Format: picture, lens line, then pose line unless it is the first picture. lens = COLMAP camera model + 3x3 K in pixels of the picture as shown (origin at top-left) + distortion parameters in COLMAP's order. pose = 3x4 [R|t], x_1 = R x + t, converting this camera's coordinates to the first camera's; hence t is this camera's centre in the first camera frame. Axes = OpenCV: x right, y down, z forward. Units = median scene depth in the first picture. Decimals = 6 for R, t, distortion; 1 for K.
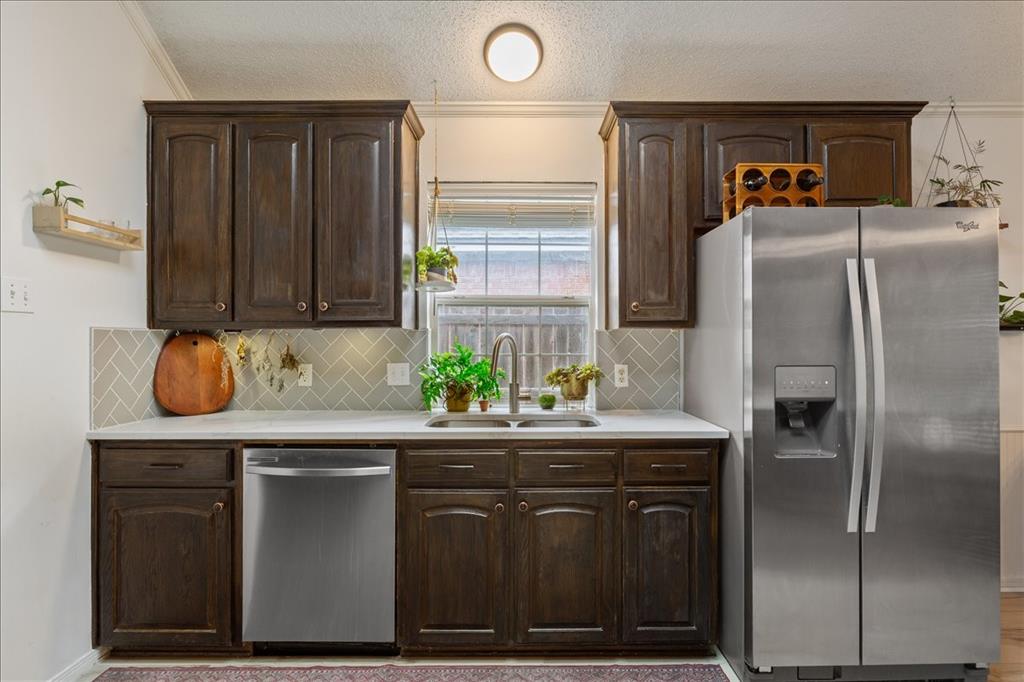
lens RADIAL K [[498.3, 0, 514.3], [0, 498.3, 337.5], [0, 0, 1]] dist [0.003087, 0.000235]
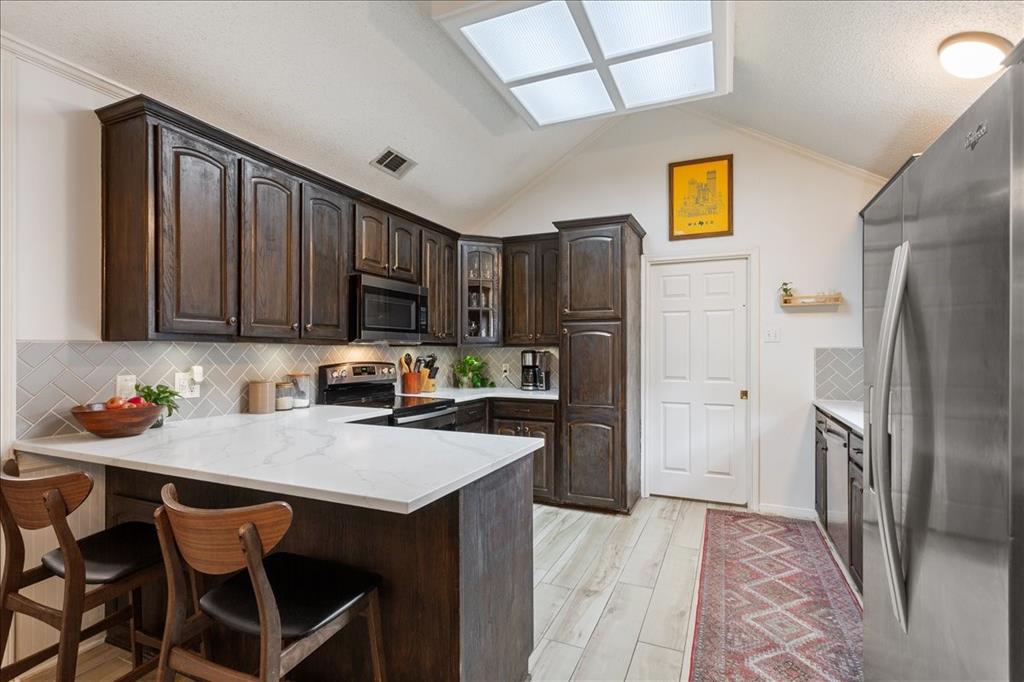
lens RADIAL K [[498.3, 0, 514.3], [0, 498.3, 337.5], [0, 0, 1]] dist [0.003087, 0.000235]
pose [[0.407497, 0.024465, 0.912879, -0.780532], [0.001988, 0.999615, -0.027677, 0.000177], [-0.913204, 0.013093, 0.407292, -0.009738]]
